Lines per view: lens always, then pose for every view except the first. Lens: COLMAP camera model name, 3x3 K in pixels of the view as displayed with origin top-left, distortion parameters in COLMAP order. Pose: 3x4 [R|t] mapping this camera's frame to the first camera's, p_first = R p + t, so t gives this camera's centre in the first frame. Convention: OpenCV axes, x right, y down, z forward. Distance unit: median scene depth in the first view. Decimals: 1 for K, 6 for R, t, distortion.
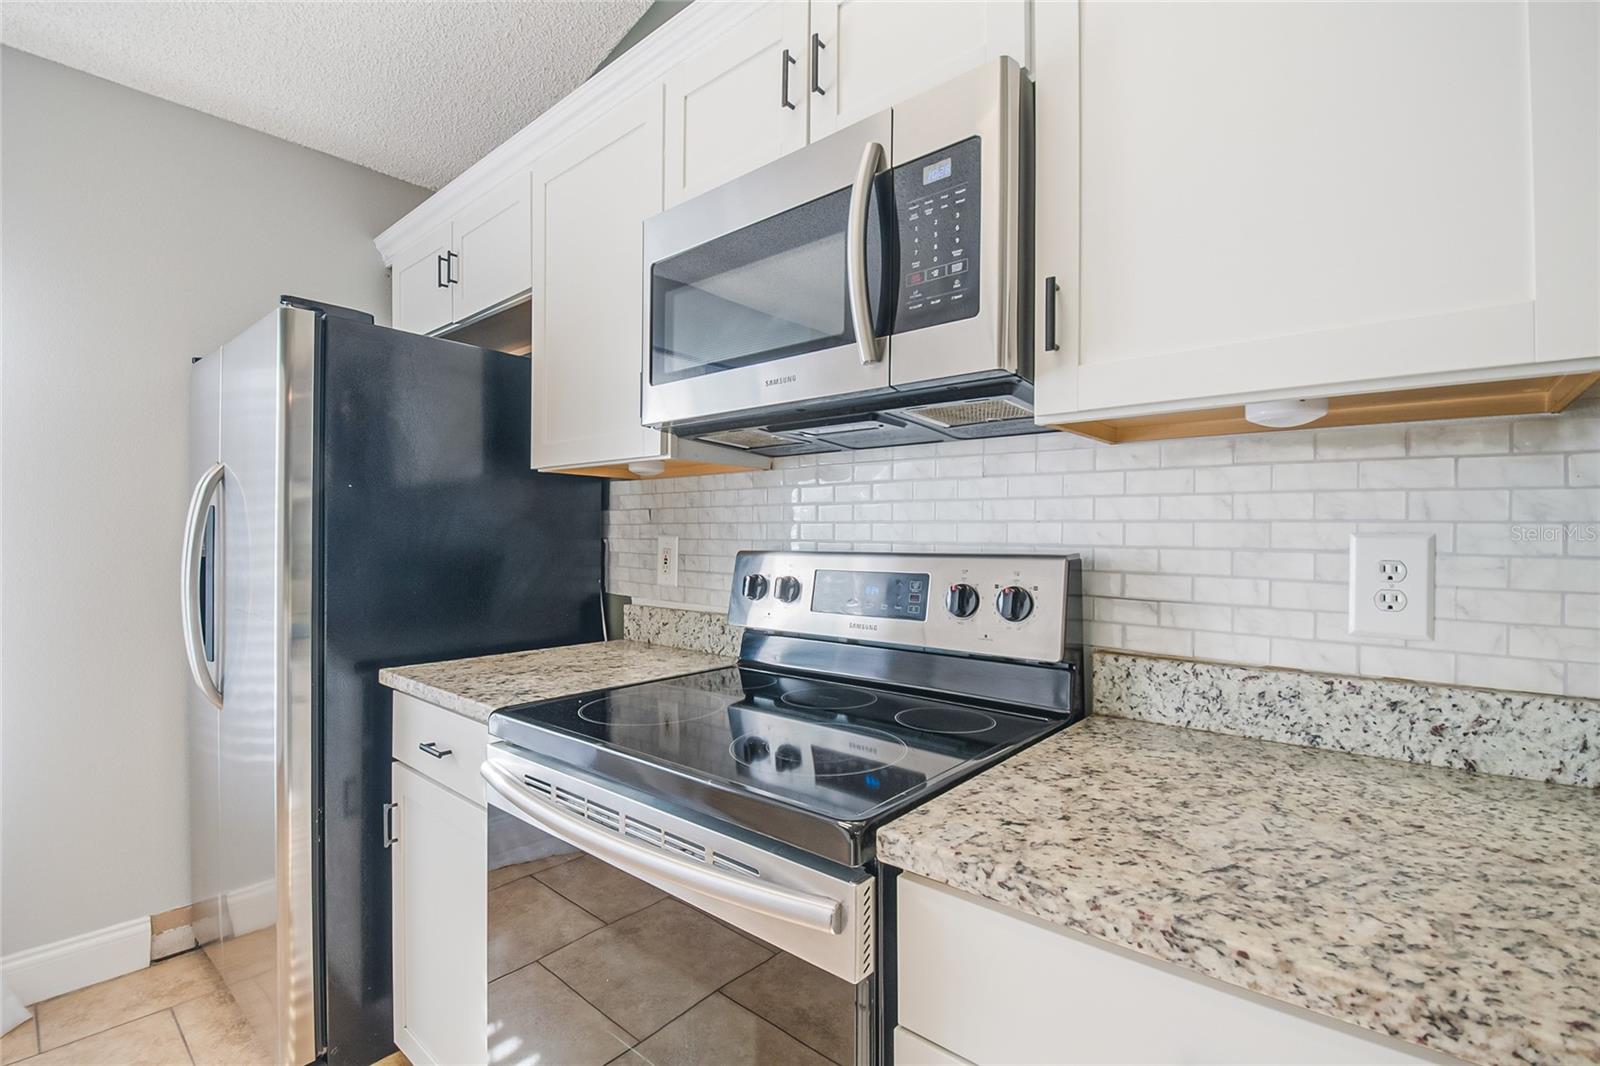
lens RADIAL K [[700.1, 0, 809.1], [0, 700.1, 534.9], [0, 0, 1]] dist [0.011070, -0.012694]
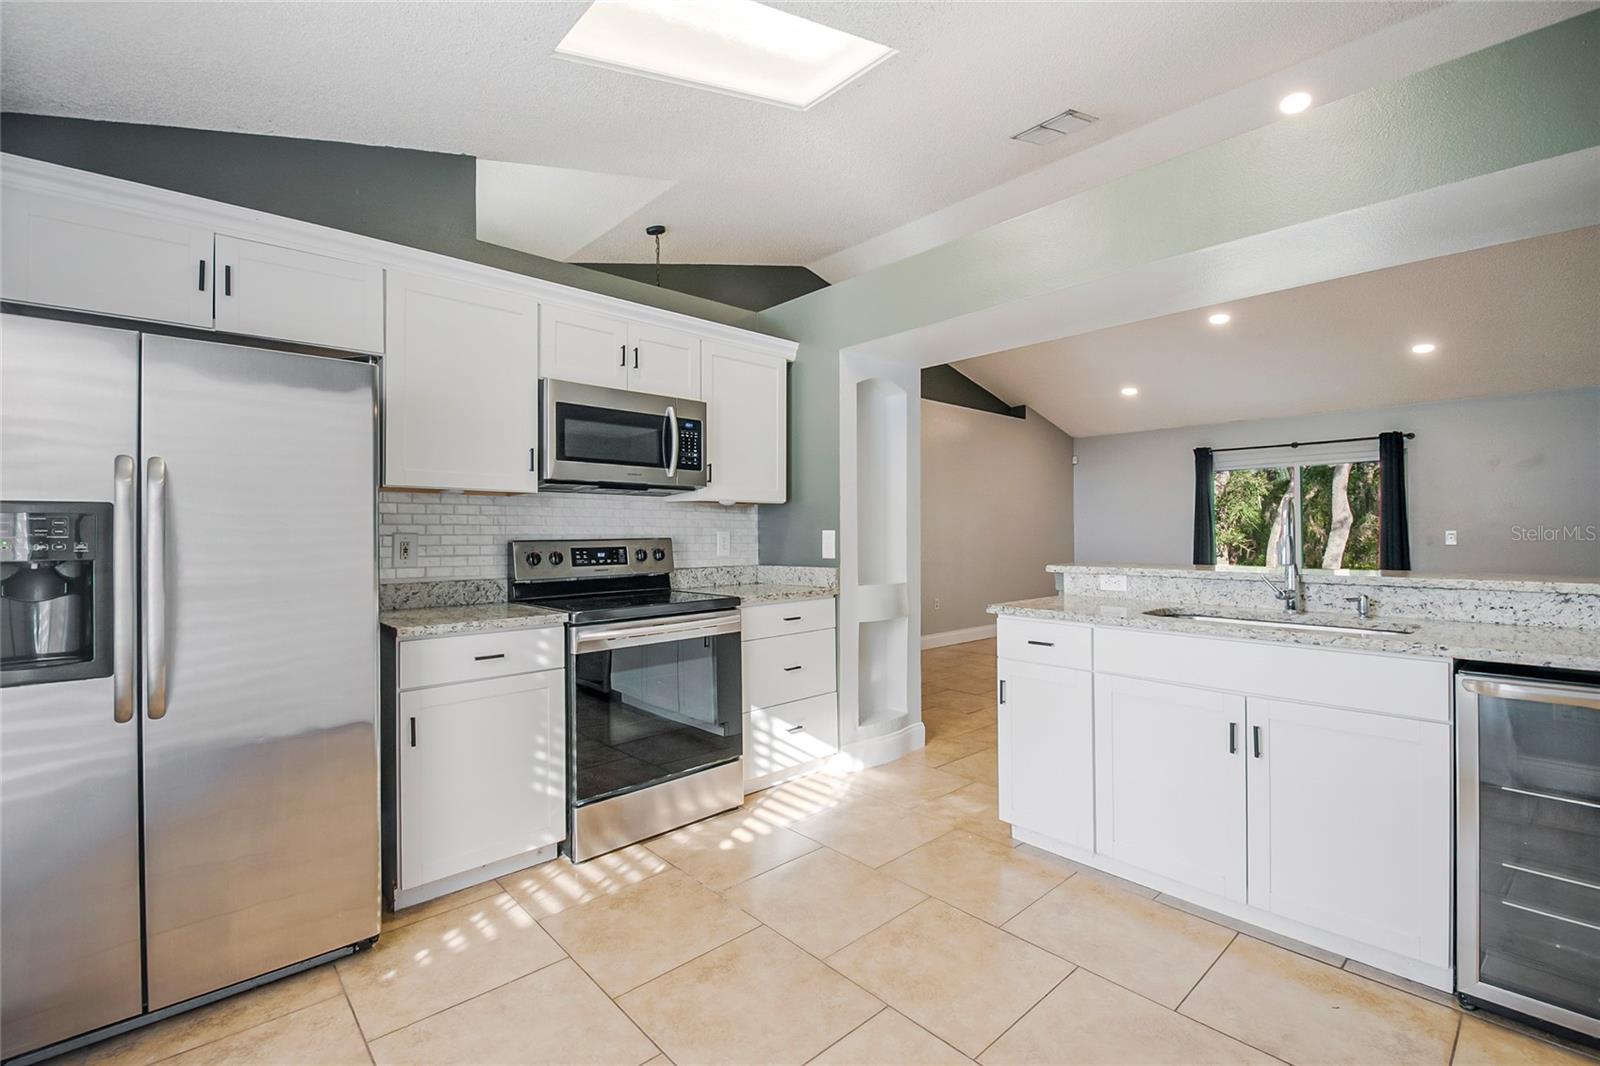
lens RADIAL K [[700.1, 0, 816.1], [0, 700.1, 526.2], [0, 0, 1]] dist [0.011070, -0.012694]
pose [[0.112656, 0.000494, 0.993634, -2.667080], [-0.002833, 0.999996, -0.000176, -0.024879], [-0.993630, -0.002795, 0.112657, 0.007936]]
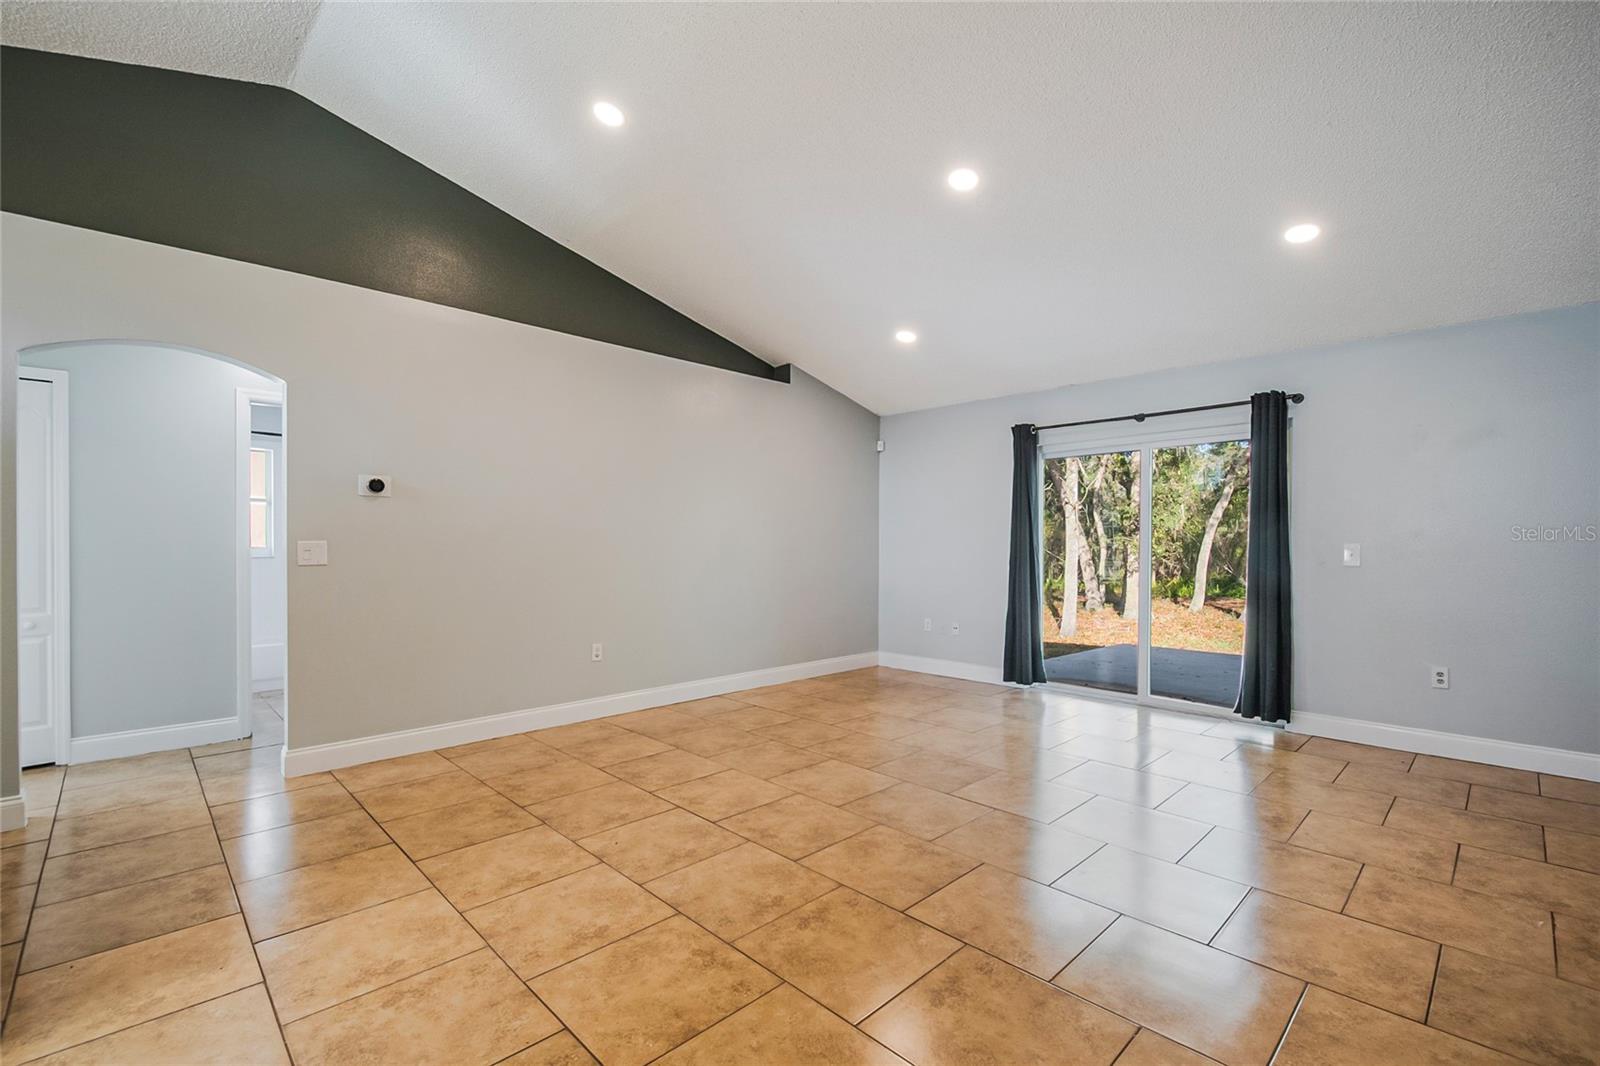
lens RADIAL K [[700.1, 0, 818.3], [0, 700.1, 536.9], [0, 0, 1]] dist [0.011070, -0.012694]
pose [[0.071108, 0.002301, 0.997466, -0.184929], [-0.004001, 0.999990, -0.002022, -0.001917], [-0.997461, -0.003847, 0.071116, -2.048381]]
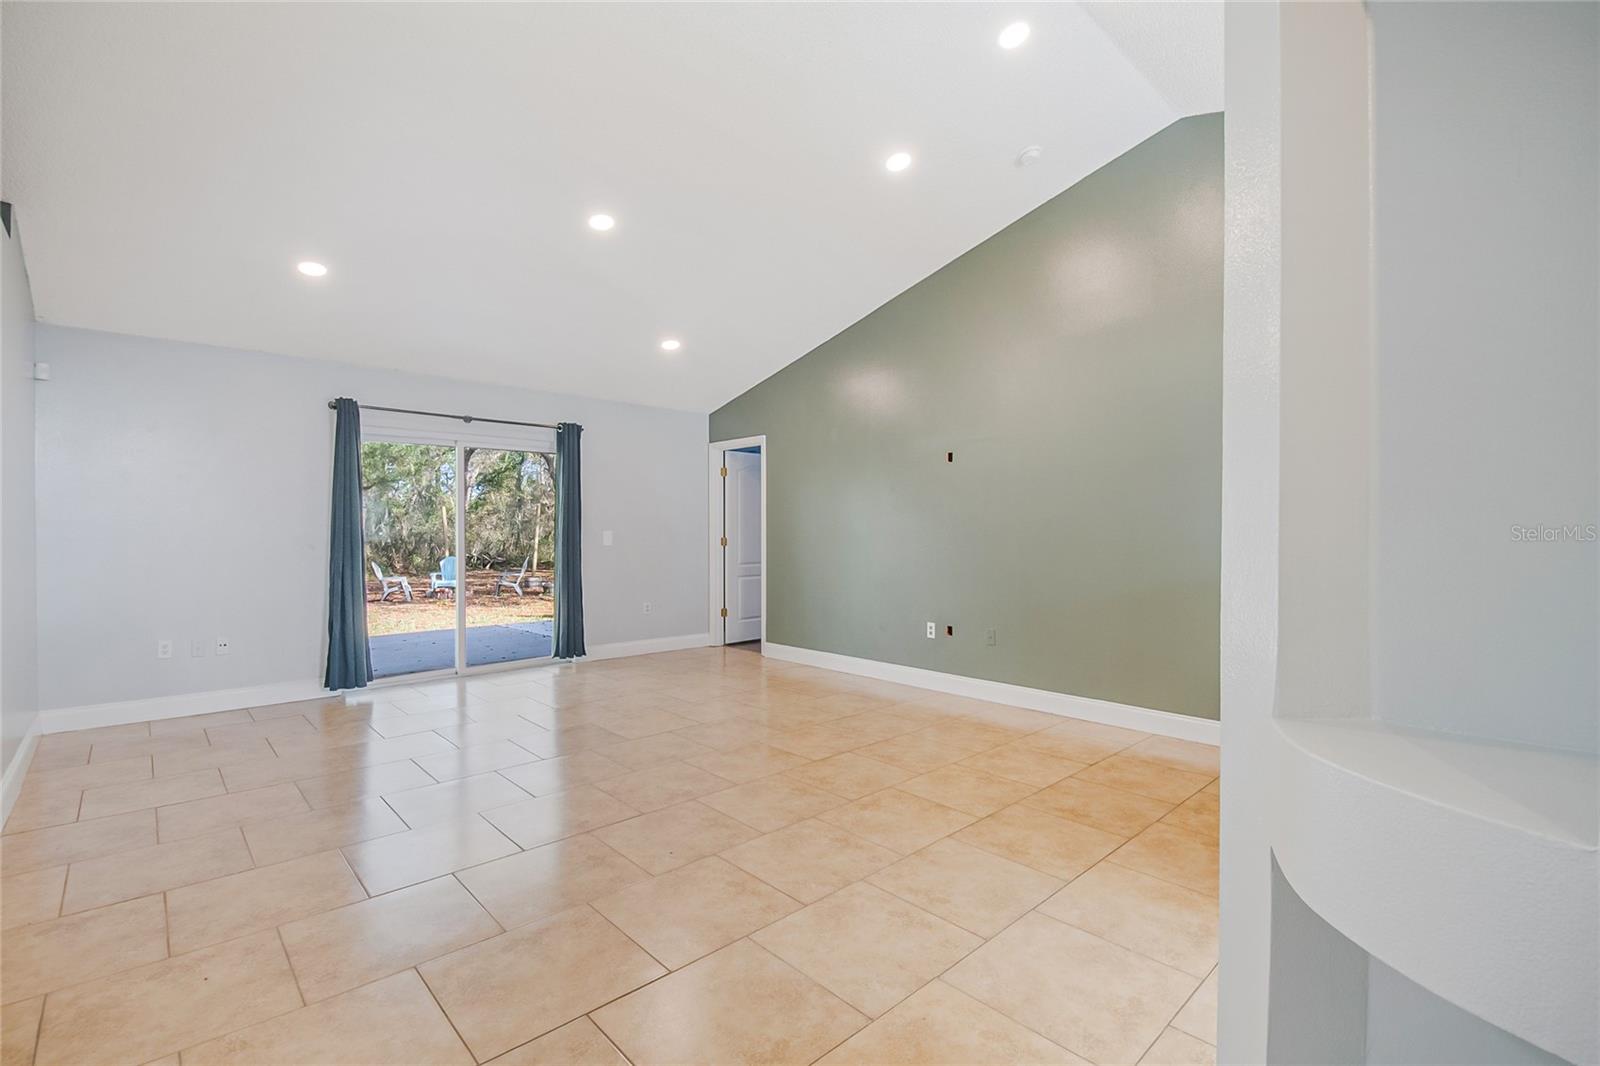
lens RADIAL K [[700.1, 0, 796.5], [0, 700.1, 536.3], [0, 0, 1]] dist [0.011070, -0.012694]
pose [[-0.993365, -0.006959, 0.114793, 1.578918], [-0.006190, 0.999956, 0.007050, 0.001234], [-0.114837, 0.006293, -0.993364, 1.117131]]
